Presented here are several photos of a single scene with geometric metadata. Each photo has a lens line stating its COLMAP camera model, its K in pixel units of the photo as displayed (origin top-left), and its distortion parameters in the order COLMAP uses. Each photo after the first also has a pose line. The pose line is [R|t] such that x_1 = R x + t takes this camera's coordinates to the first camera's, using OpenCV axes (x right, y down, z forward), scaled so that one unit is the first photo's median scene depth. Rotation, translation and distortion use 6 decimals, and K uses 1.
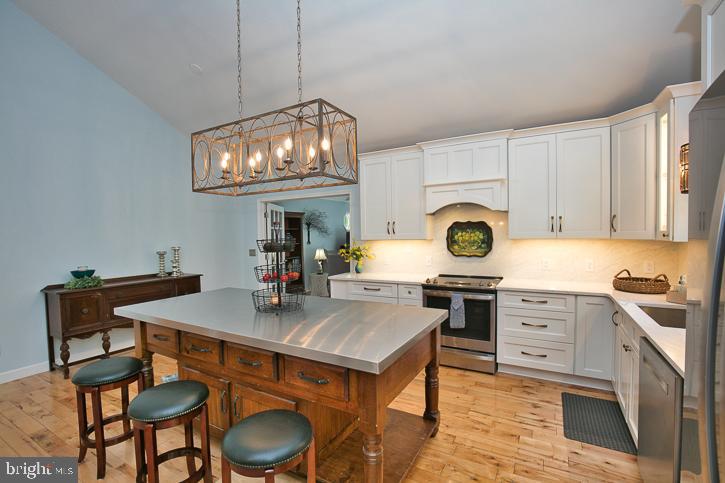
lens RADIAL K [[332.6, 0, 364.6], [0, 332.6, 245.0], [0, 0, 1]] dist [-0.040589, 0.007971]
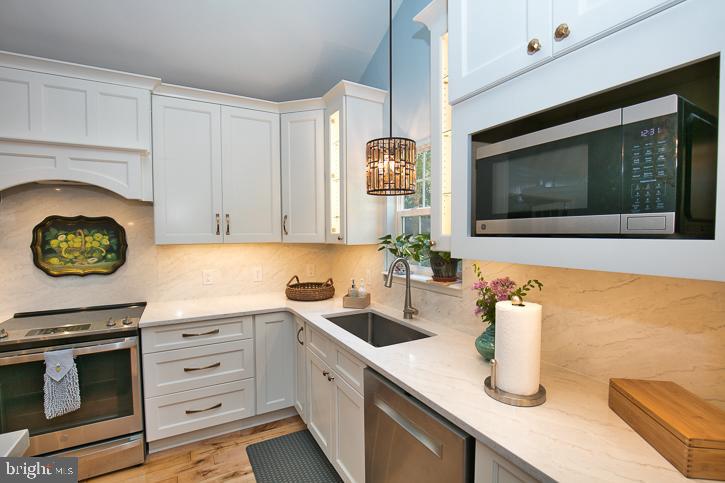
lens RADIAL K [[332.6, 0, 364.6], [0, 332.6, 245.0], [0, 0, 1]] dist [-0.040589, 0.007971]
pose [[0.518545, -0.021538, 0.854779, 0.099792], [0.028740, 0.999557, 0.007751, -0.011869], [-0.854567, 0.020547, 0.518934, 0.321854]]
